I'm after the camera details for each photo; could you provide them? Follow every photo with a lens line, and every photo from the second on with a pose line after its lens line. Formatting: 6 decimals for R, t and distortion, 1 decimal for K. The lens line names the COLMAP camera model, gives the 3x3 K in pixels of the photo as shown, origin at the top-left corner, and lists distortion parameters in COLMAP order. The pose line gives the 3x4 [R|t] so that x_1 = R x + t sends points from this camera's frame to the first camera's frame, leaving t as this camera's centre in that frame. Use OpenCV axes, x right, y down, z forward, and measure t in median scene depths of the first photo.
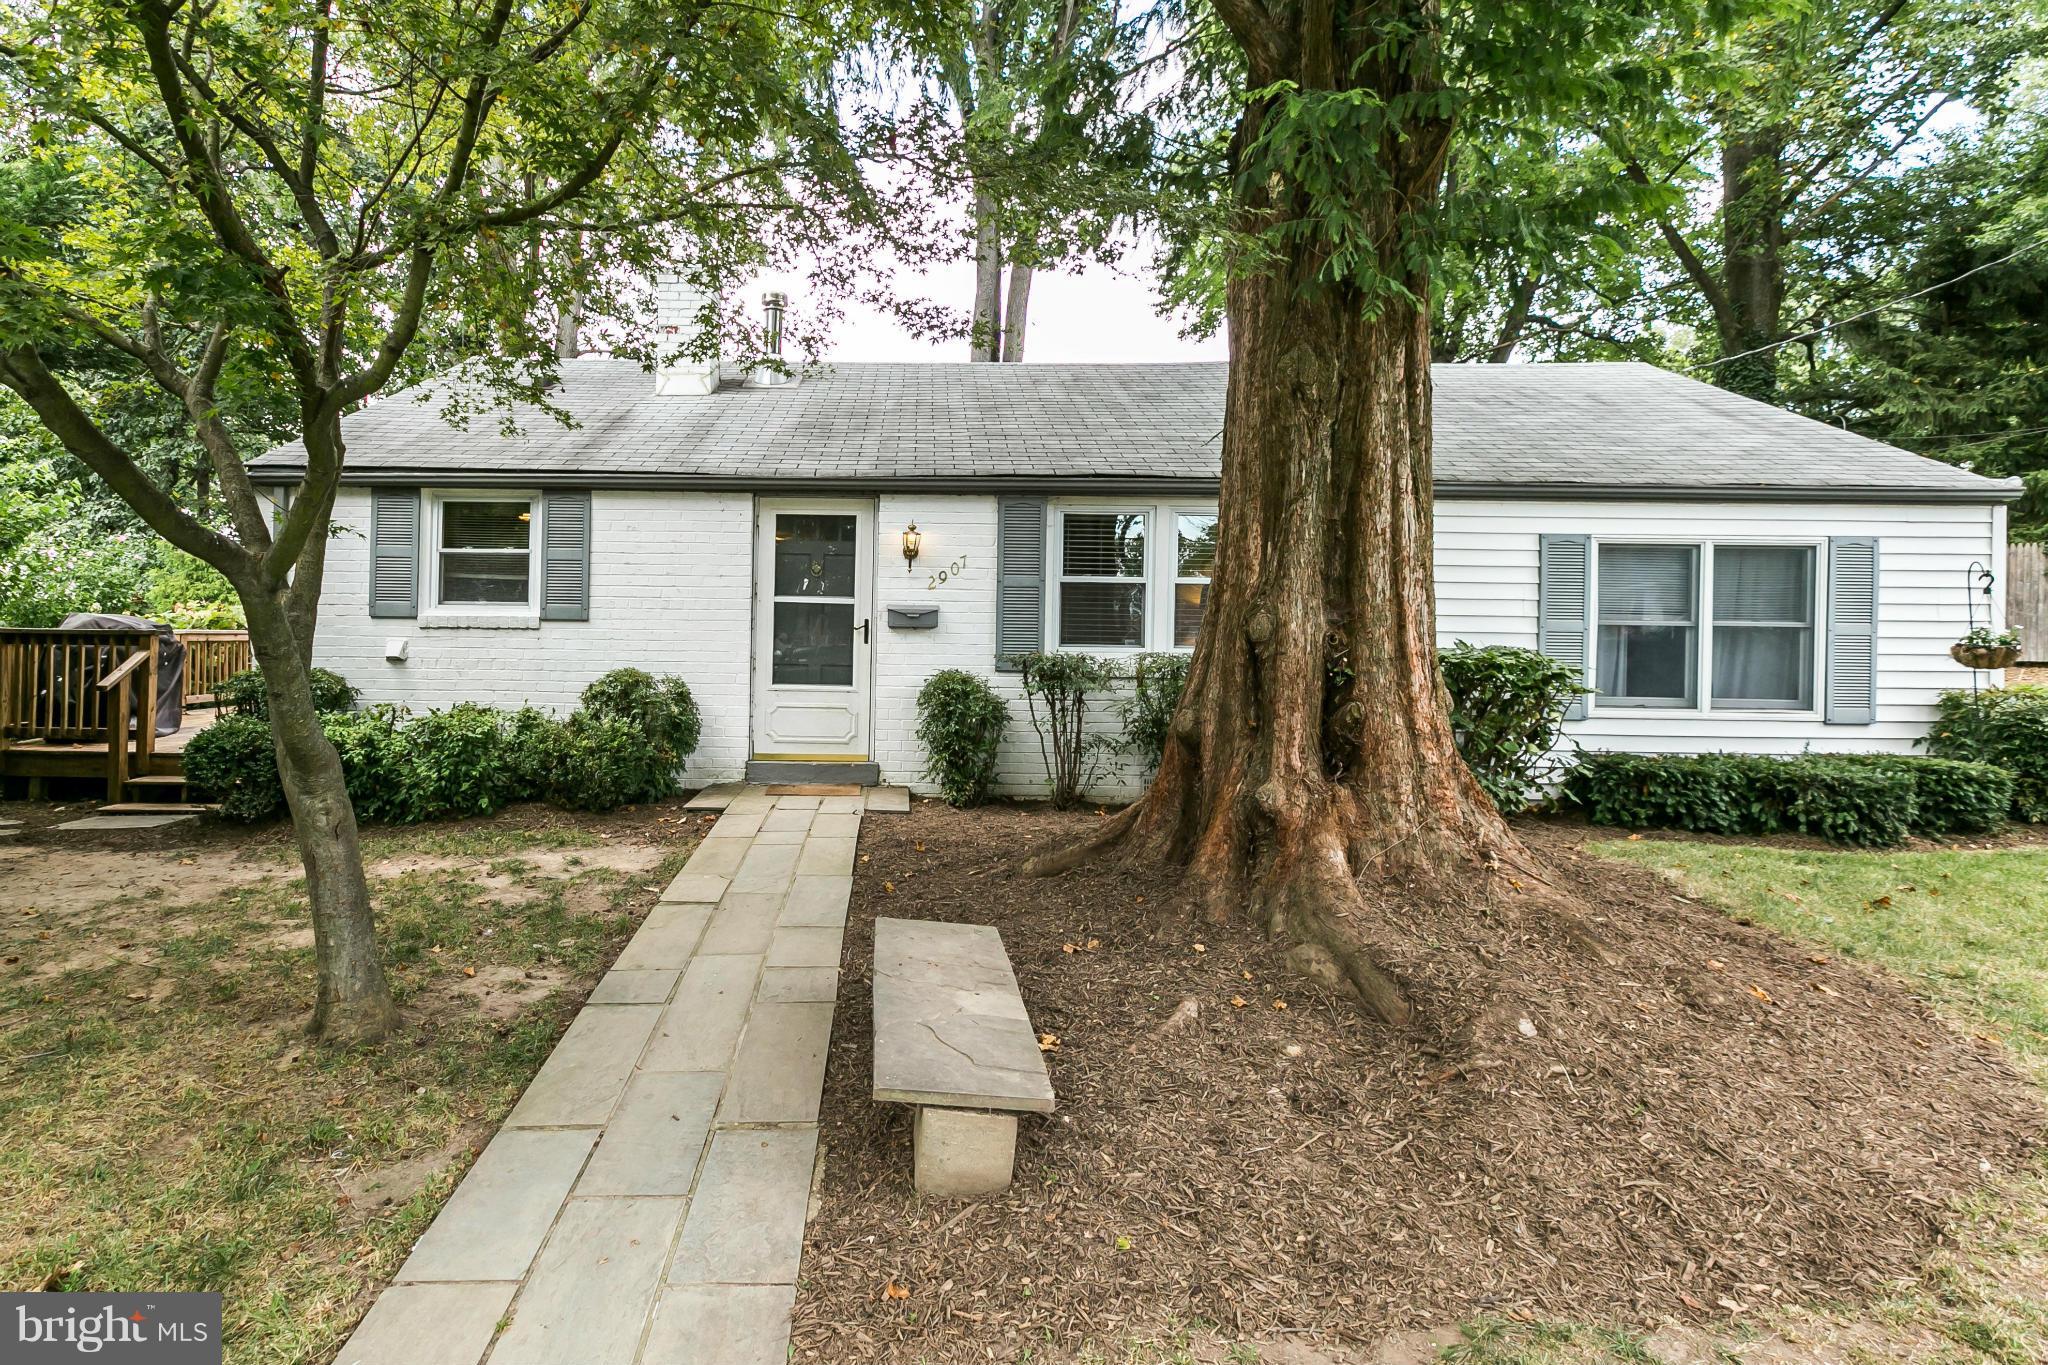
lens RADIAL K [[973.2, 0, 991.7], [0, 973.2, 640.9], [0, 0, 1]] dist [-0.001193, -0.000401]
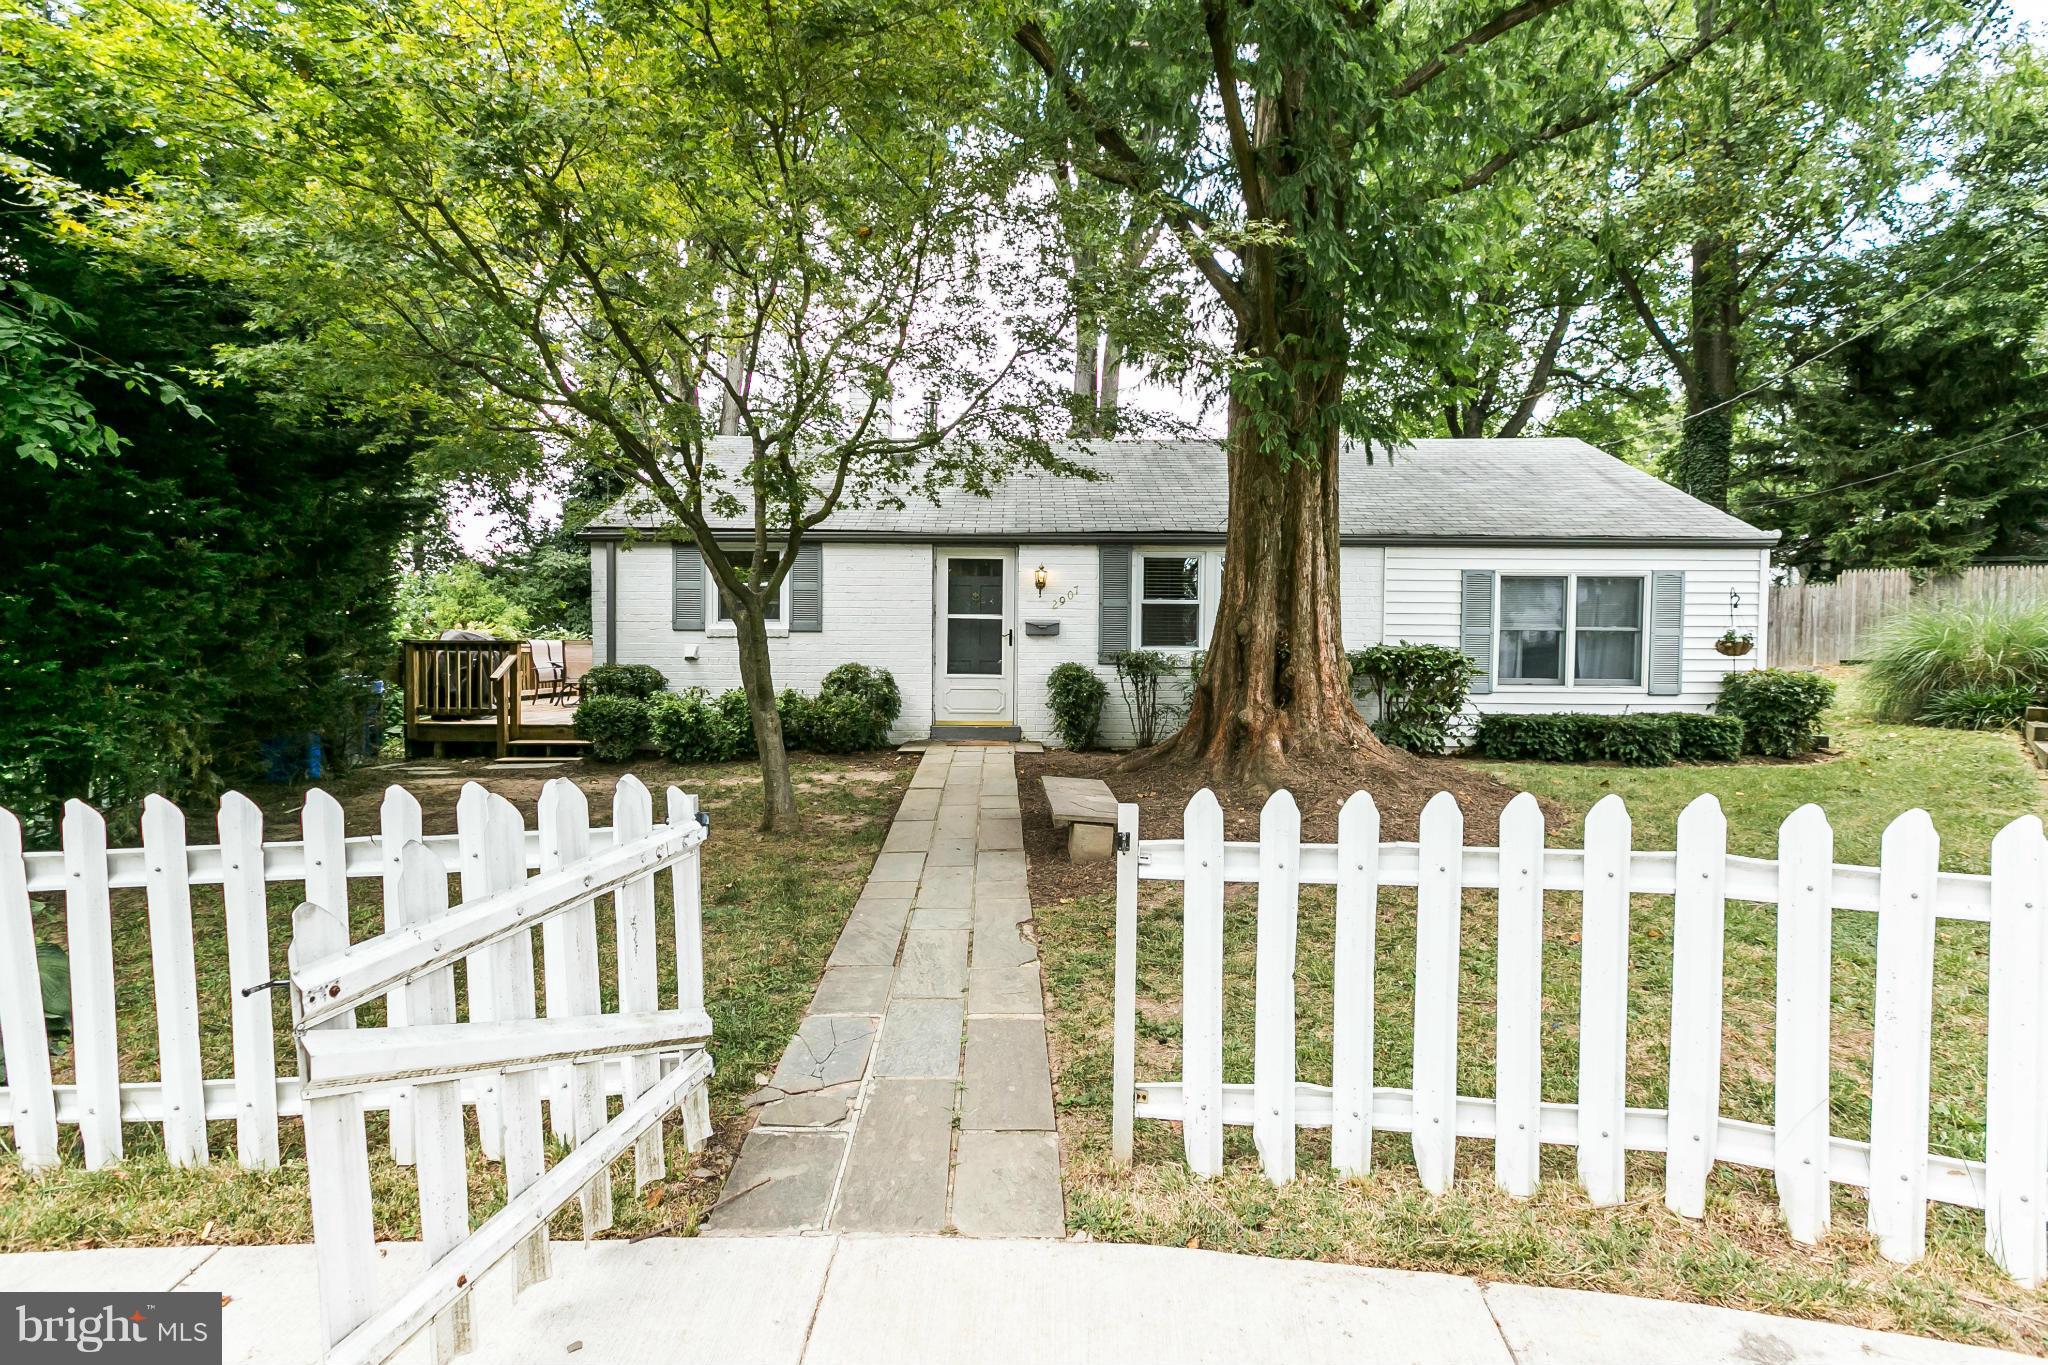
lens RADIAL K [[972.3, 0, 1106.0], [0, 972.3, 674.7], [0, 0, 1]] dist [0.001098, 0.000062]
pose [[0.999814, -0.006932, 0.018012, -0.011429], [0.006686, 0.999884, 0.013670, 0.027695], [-0.018105, -0.013547, 0.999744, -0.489895]]
